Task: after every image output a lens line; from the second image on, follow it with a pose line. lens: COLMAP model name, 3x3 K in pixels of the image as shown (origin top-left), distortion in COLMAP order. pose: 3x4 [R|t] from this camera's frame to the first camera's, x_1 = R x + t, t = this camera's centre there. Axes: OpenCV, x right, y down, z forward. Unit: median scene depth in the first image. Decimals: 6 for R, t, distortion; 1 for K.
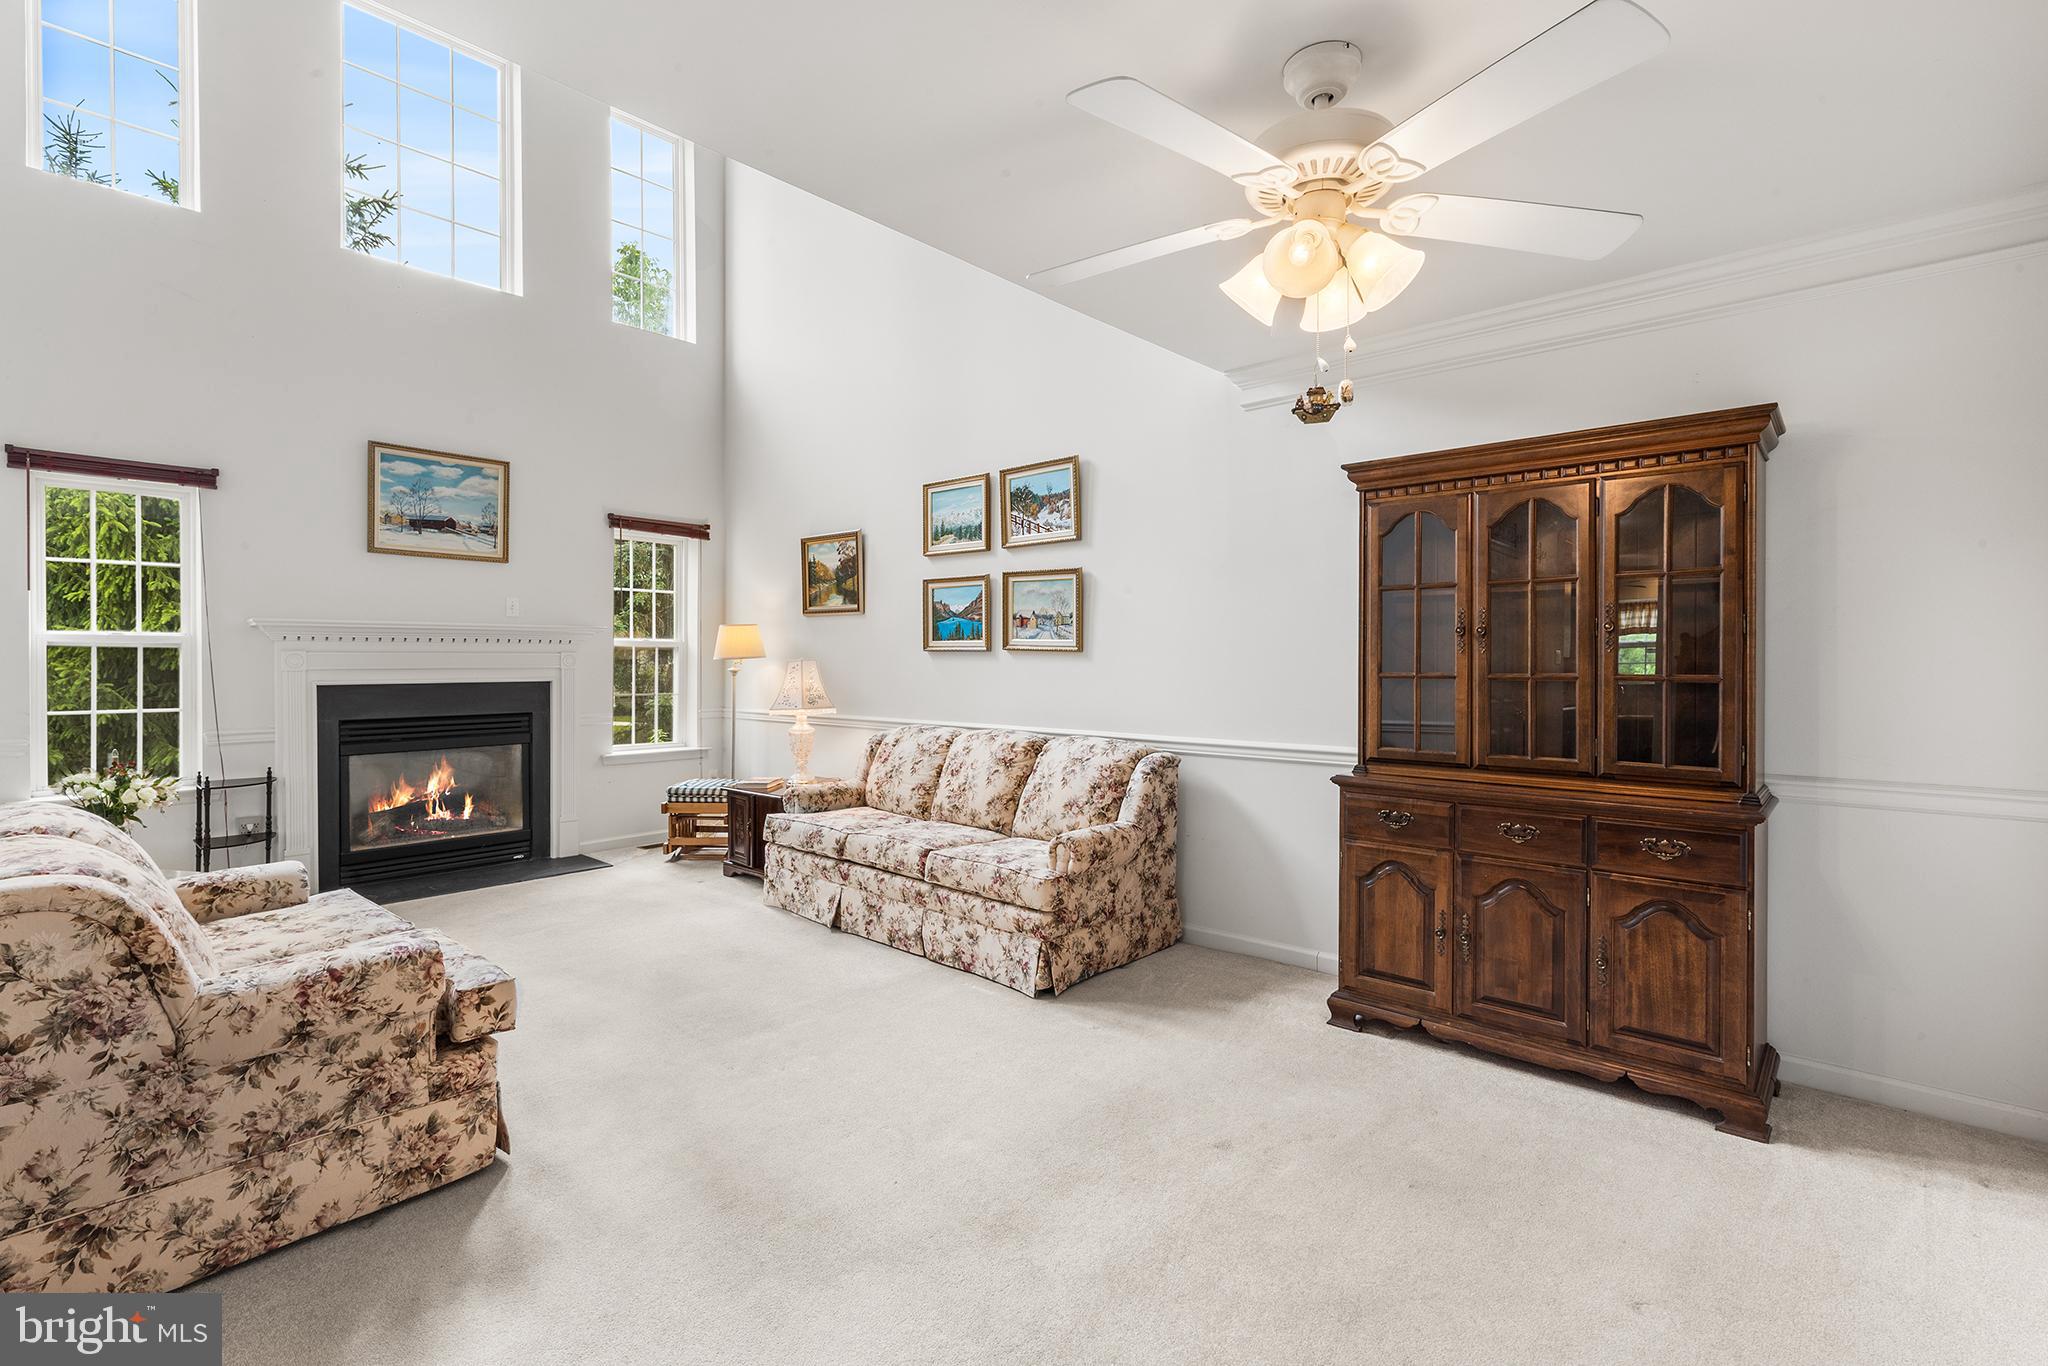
lens RADIAL K [[929.5, 0, 1026.2], [0, 929.5, 667.3], [0, 0, 1]] dist [0.003504, -0.000538]
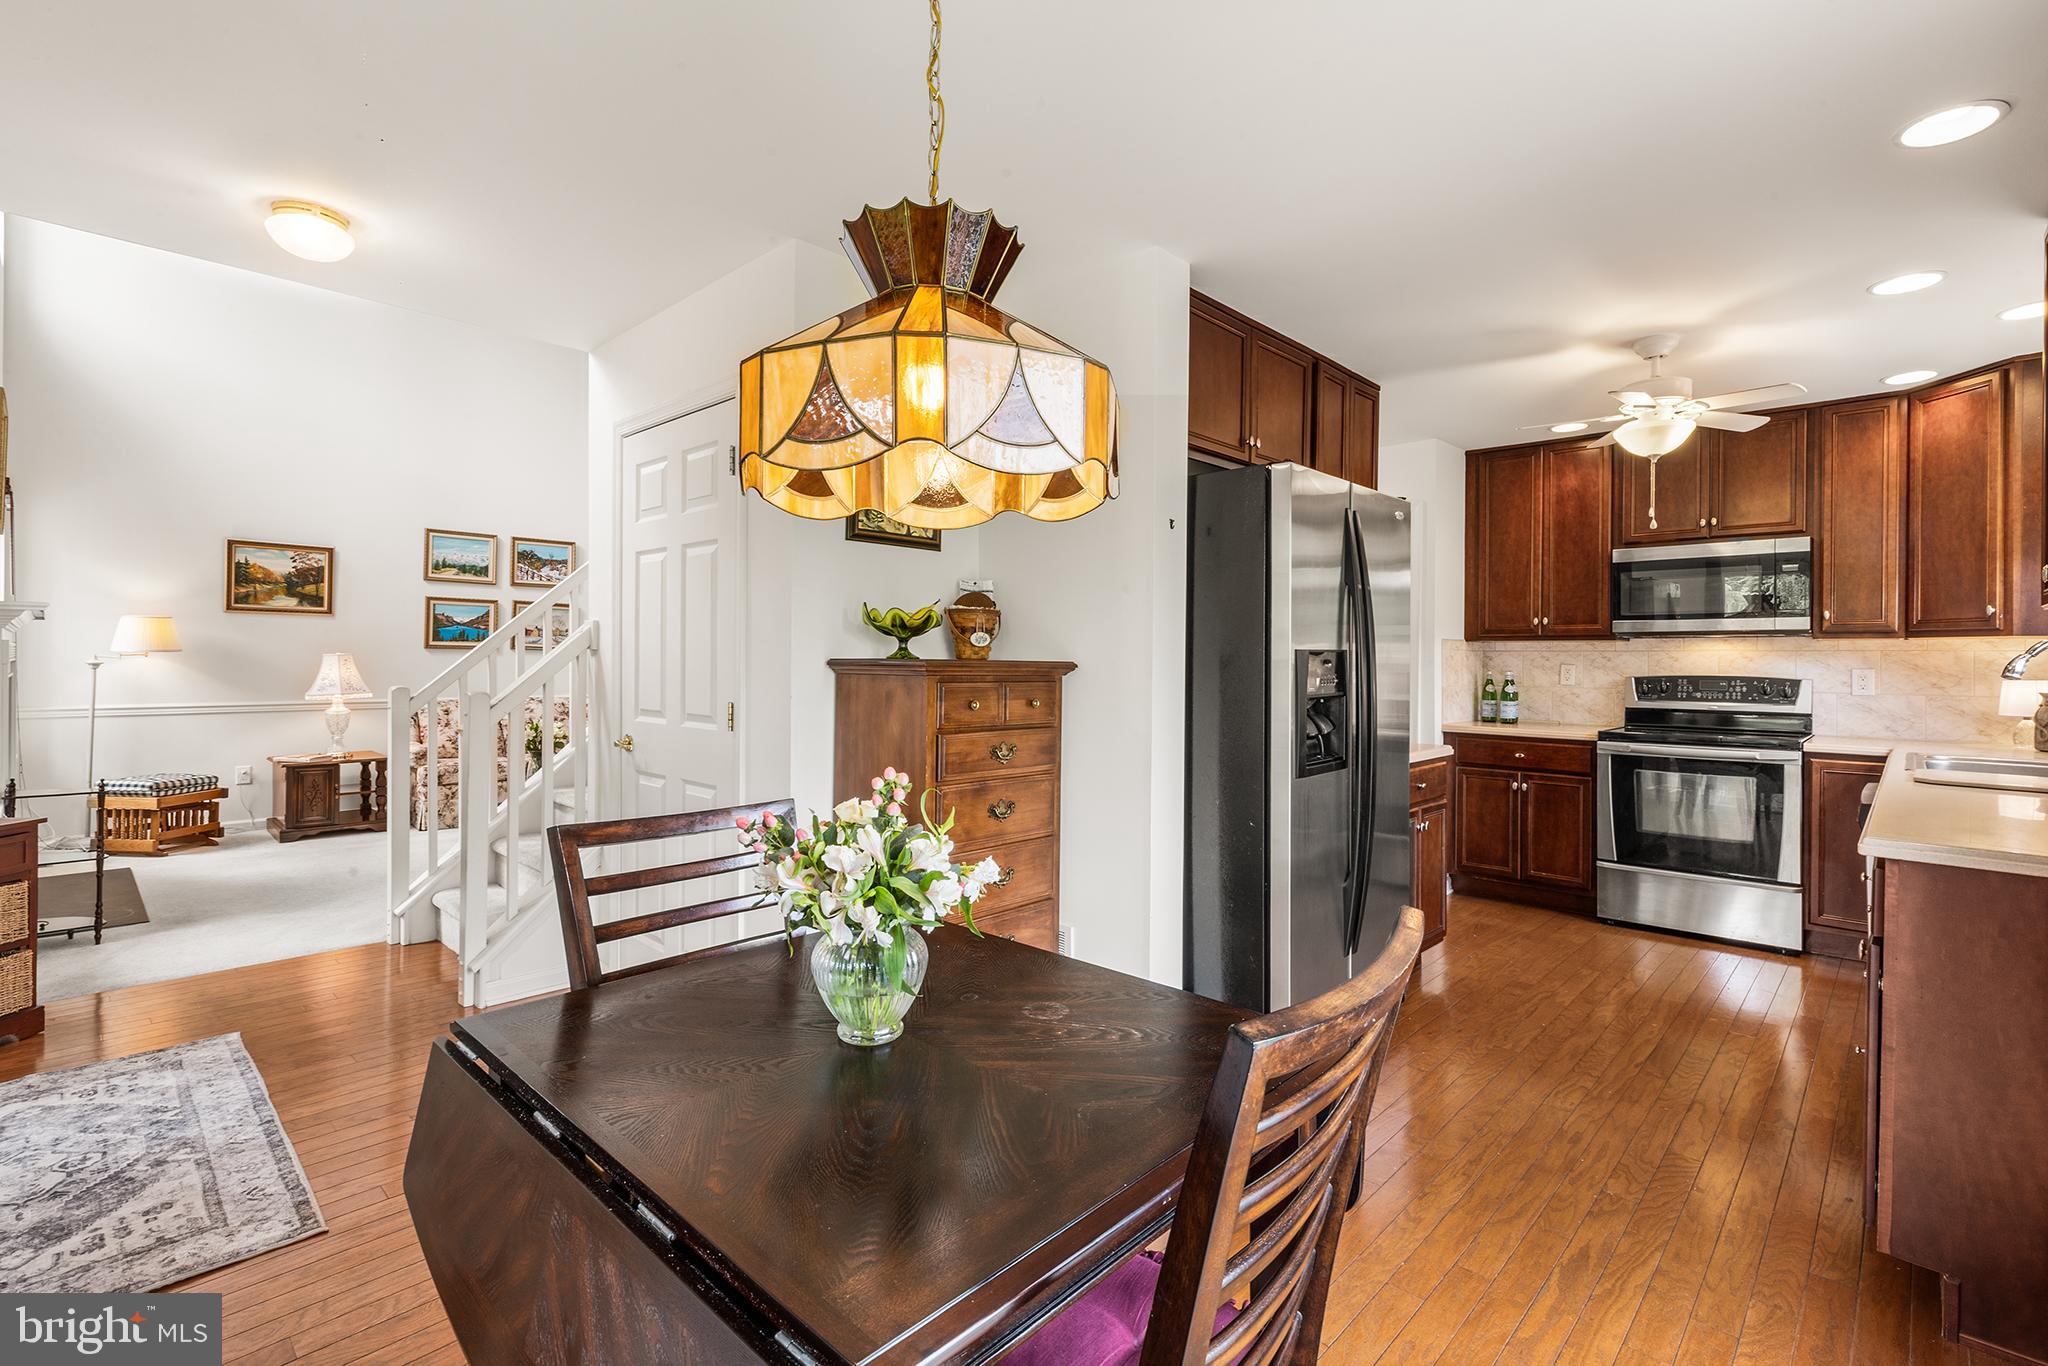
lens RADIAL K [[942.5, 0, 1028.2], [0, 942.5, 663.2], [0, 0, 1]] dist [0.003785, 0.000388]
pose [[0.034263, -0.004944, 0.999401, -1.711401], [-0.001327, 0.999987, 0.004993, -0.003771], [-0.999412, -0.001497, 0.034256, 0.059230]]
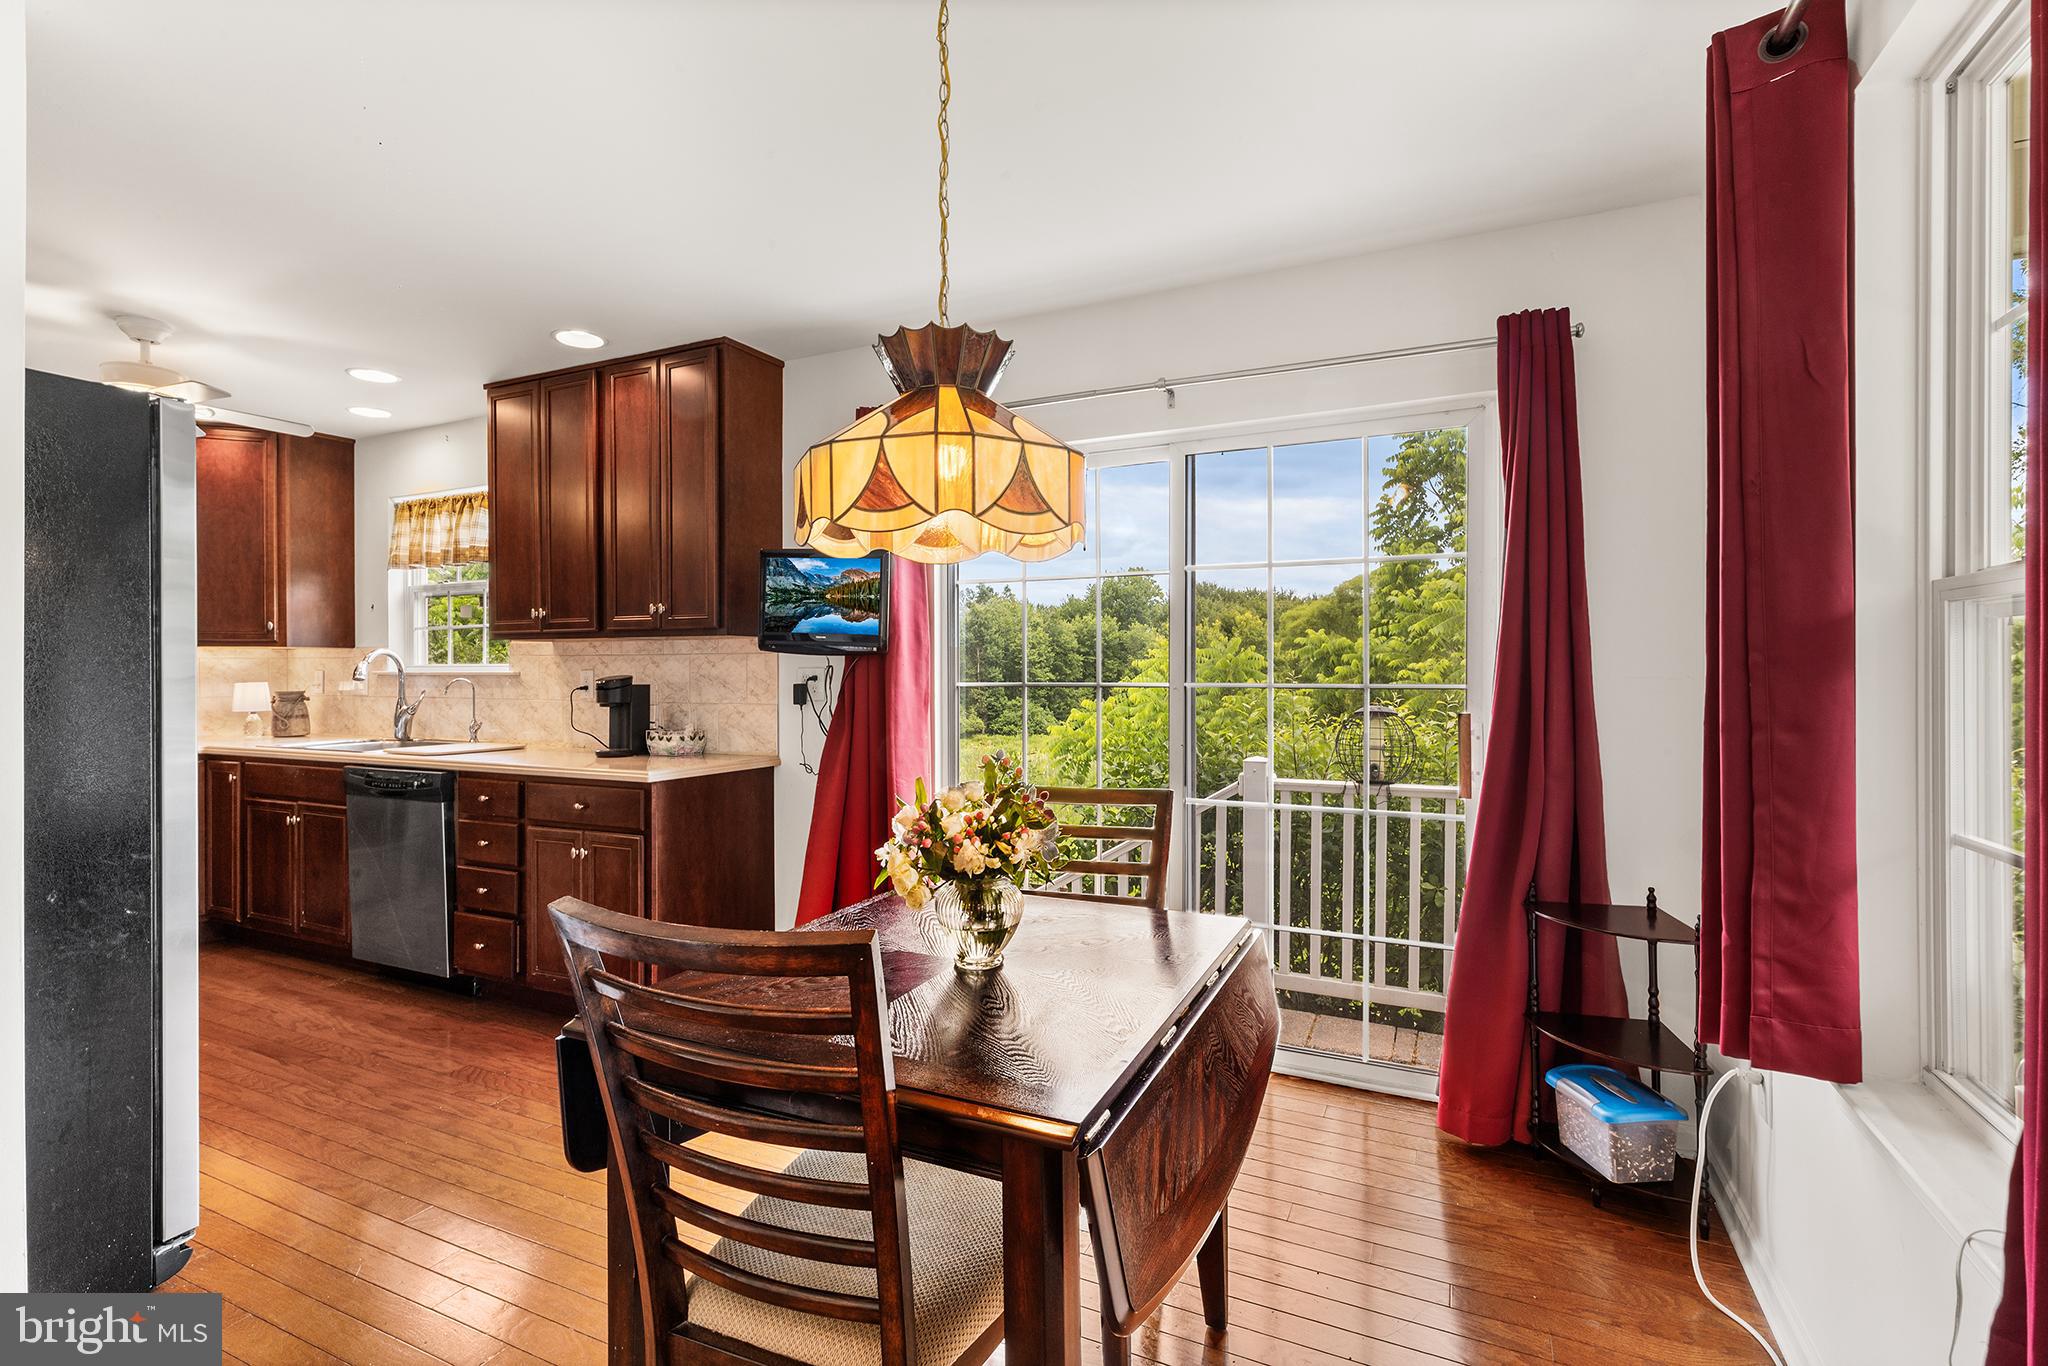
lens RADIAL K [[929.5, 0, 1026.2], [0, 929.5, 667.3], [0, 0, 1]] dist [0.003504, -0.000538]
pose [[-0.961012, 0.004900, -0.276463, -1.366034], [0.003121, 0.999972, 0.006873, -0.006554], [0.276489, 0.005742, -0.961000, 0.435497]]
